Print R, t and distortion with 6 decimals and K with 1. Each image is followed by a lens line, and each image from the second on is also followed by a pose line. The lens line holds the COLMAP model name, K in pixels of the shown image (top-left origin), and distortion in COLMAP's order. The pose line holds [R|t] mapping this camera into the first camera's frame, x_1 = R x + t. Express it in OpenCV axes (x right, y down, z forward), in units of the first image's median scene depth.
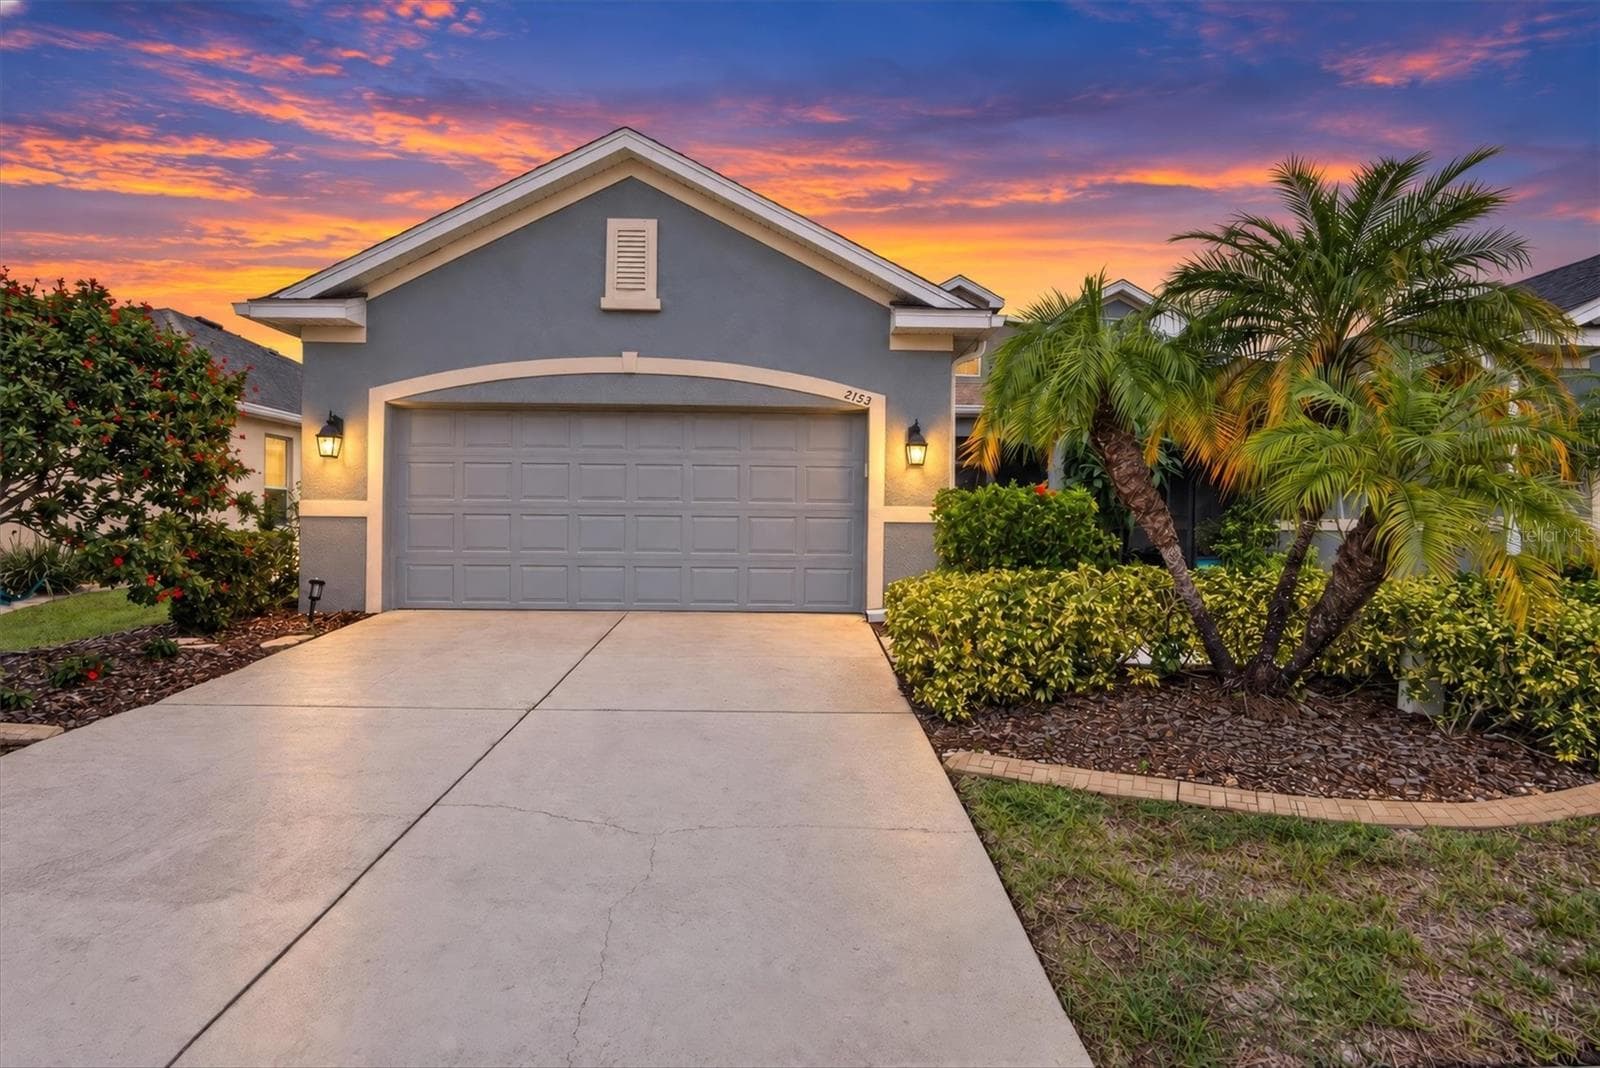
lens RADIAL K [[841.0, 0, 802.3], [0, 841.0, 523.9], [0, 0, 1]] dist [-0.028509, 0.004104]
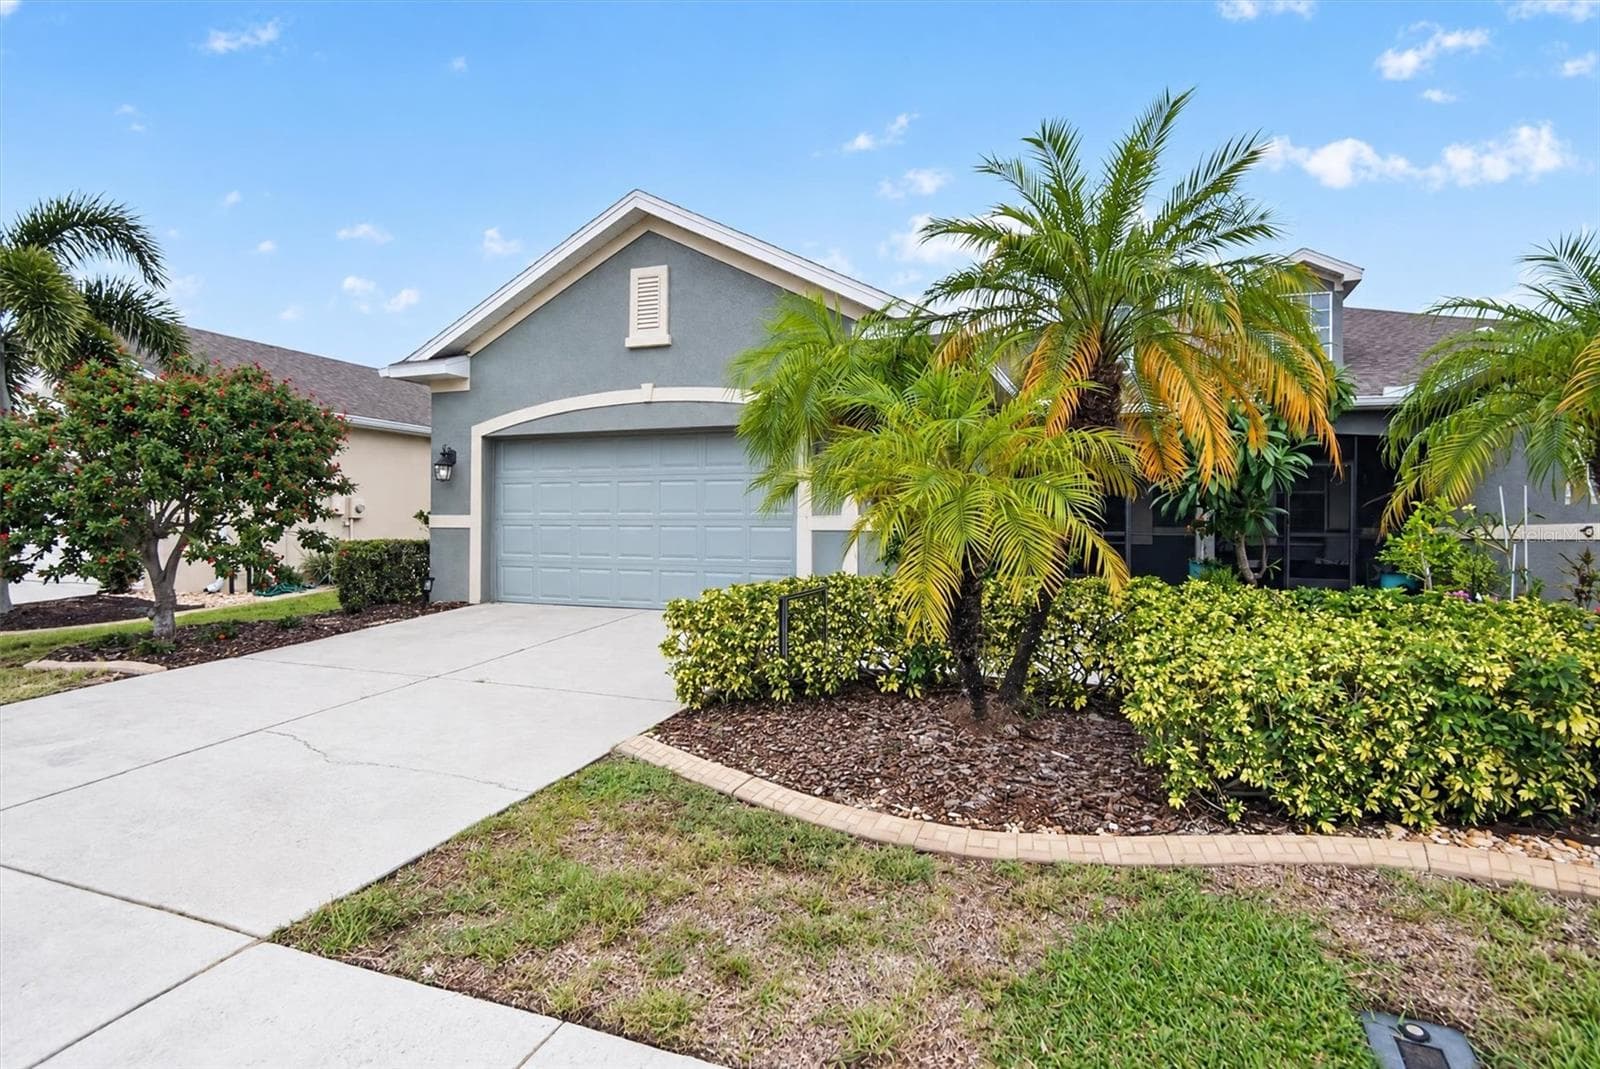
lens RADIAL K [[841.0, 0, 817.8], [0, 841.0, 528.1], [0, 0, 1]] dist [-0.028509, 0.004104]
pose [[0.923948, -0.004779, -0.382489, 0.450328], [0.002723, 0.999979, -0.005918, 0.001316], [0.382509, 0.004426, 0.923941, 0.028482]]
